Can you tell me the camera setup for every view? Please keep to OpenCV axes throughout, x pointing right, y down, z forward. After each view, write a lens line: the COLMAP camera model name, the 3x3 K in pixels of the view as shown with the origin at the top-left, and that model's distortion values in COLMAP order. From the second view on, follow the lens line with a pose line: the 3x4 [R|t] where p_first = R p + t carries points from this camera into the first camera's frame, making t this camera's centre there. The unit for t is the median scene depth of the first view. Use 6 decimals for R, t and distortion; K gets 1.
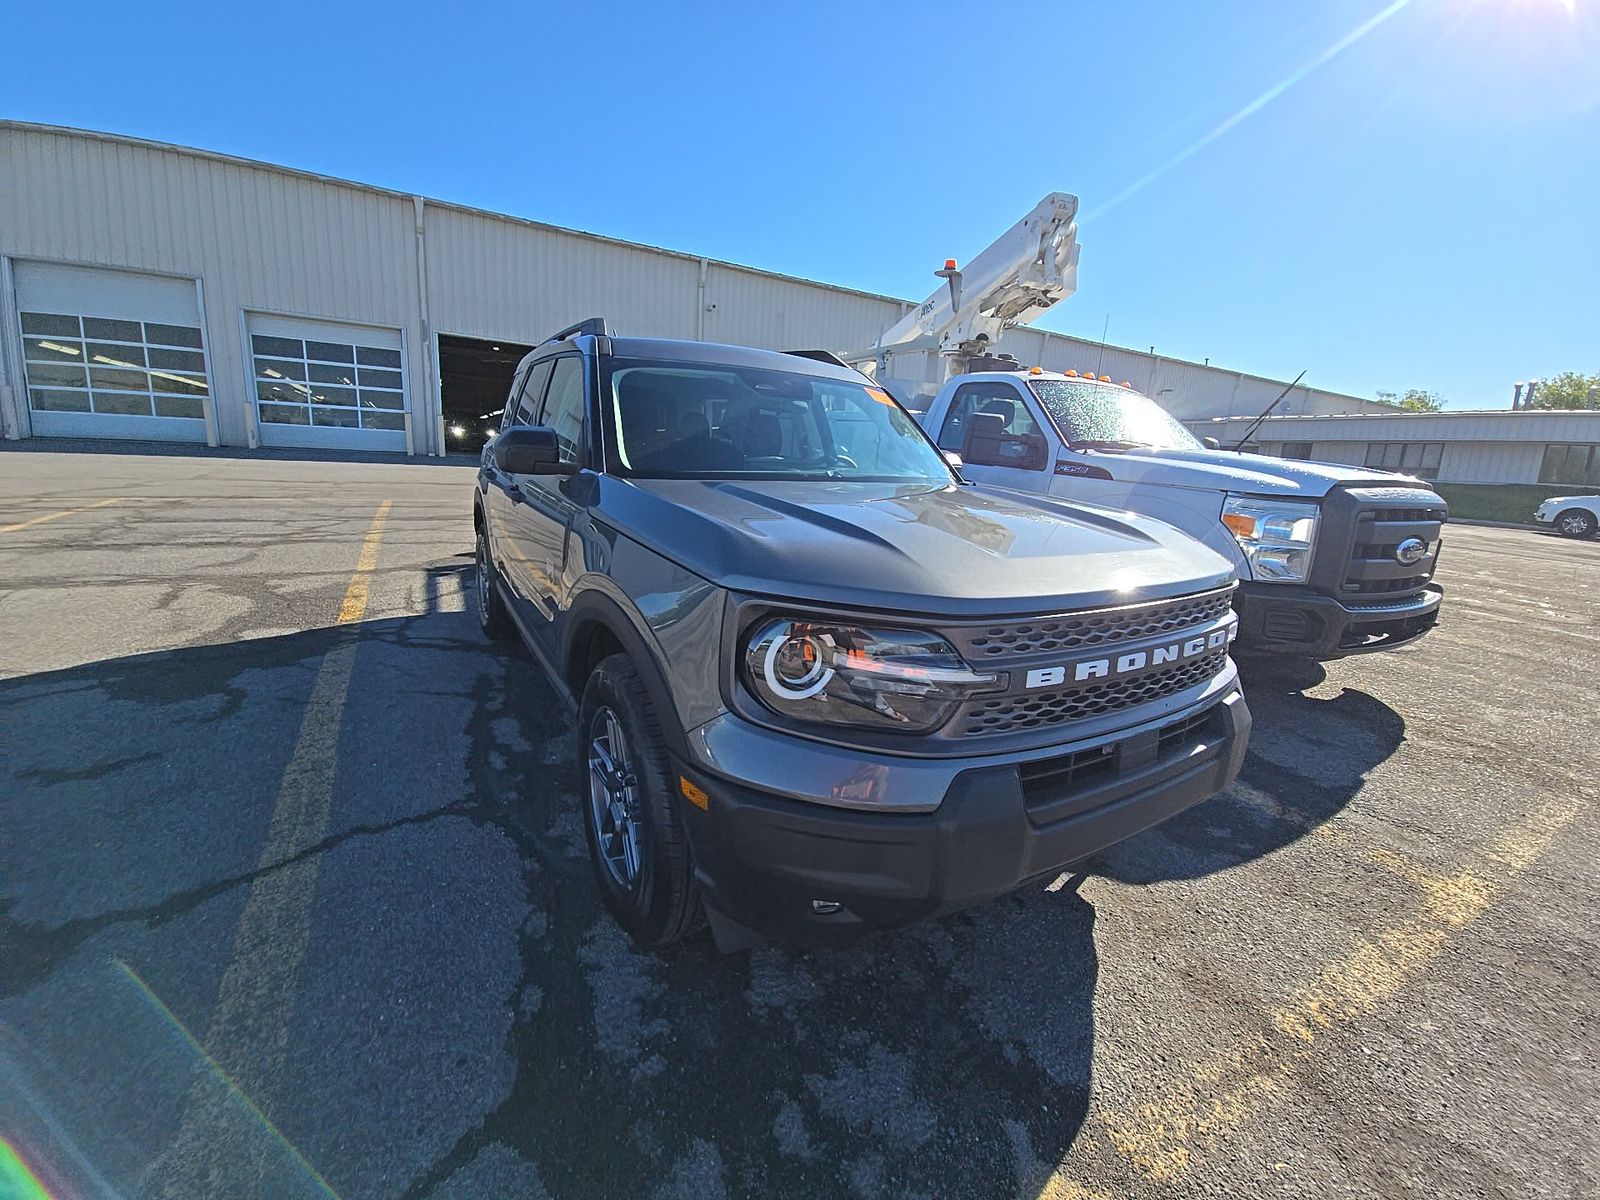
lens RADIAL K [[647.2, 0, 803.7], [0, 647.2, 603.2], [0, 0, 1]] dist [0.004761, -0.005329]
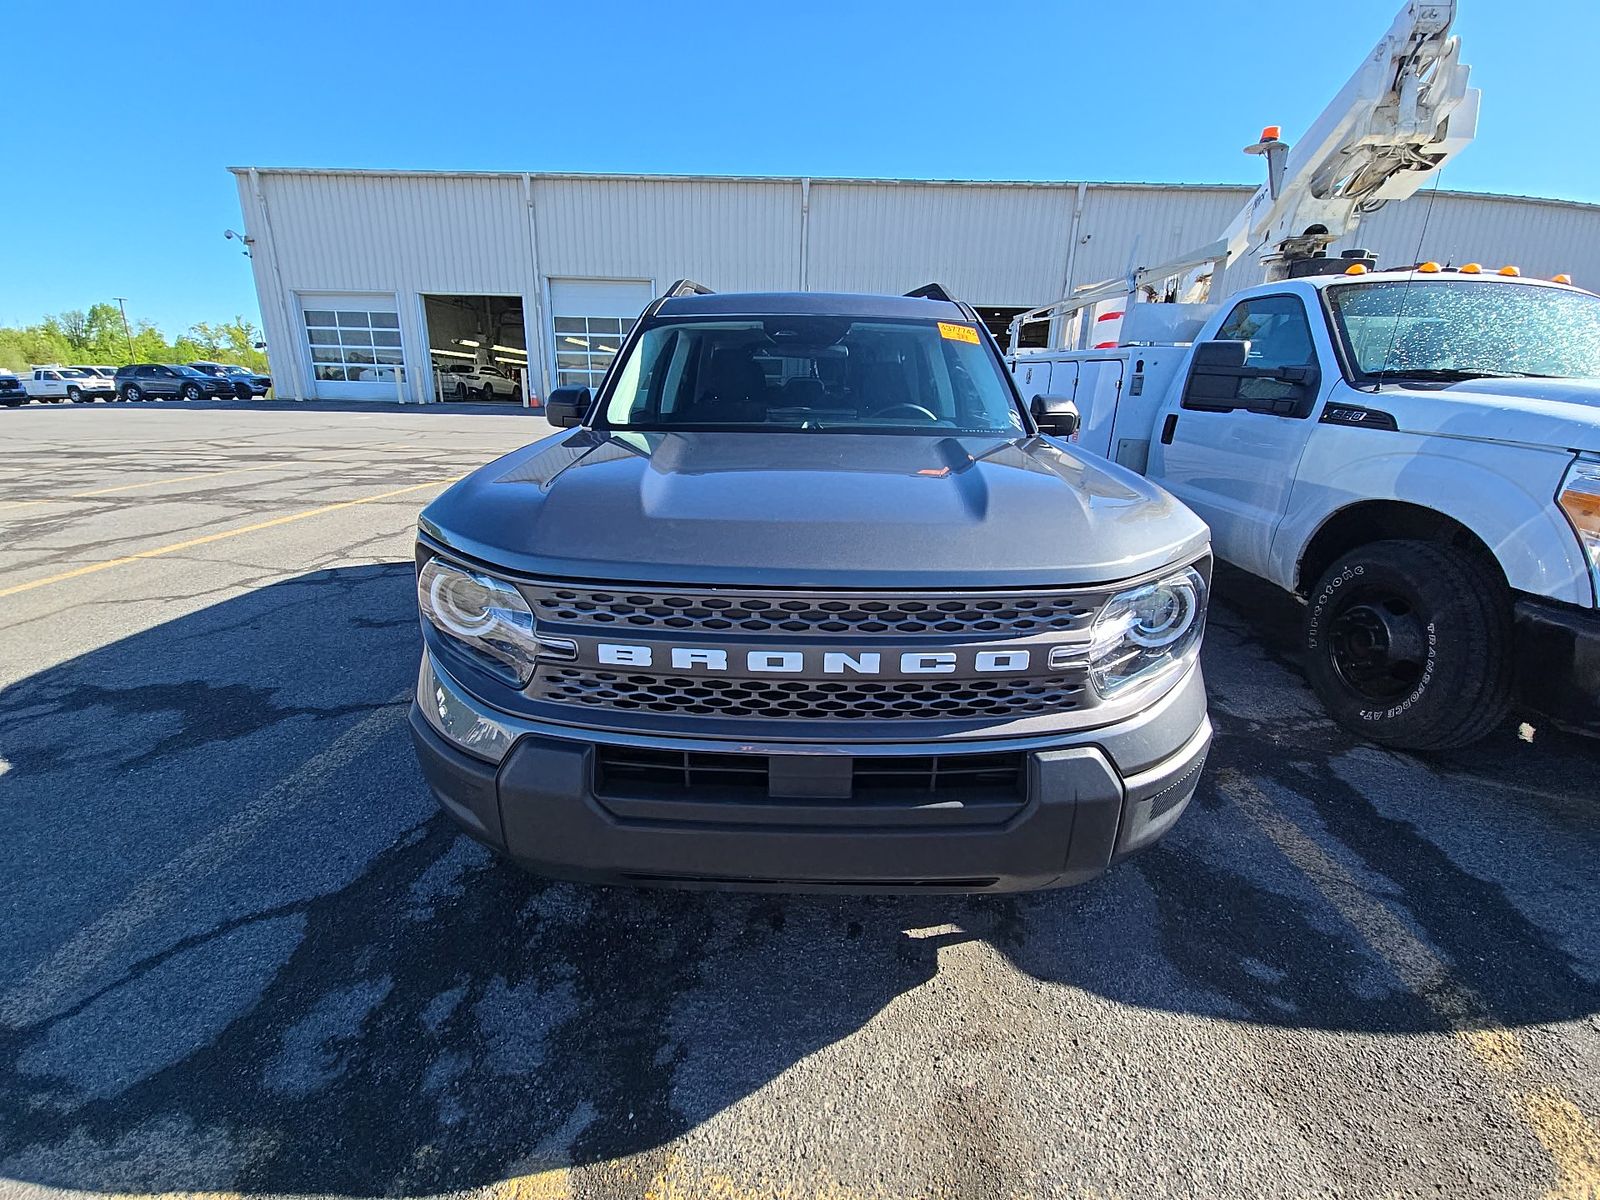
lens RADIAL K [[647.2, 0, 799.7], [0, 647.2, 602.3], [0, 0, 1]] dist [0.004761, -0.005329]
pose [[0.844709, 0.131138, -0.518912, 0.256375], [-0.097656, 0.991007, 0.091476, -0.015191], [0.526241, -0.026595, 0.849919, 0.095676]]
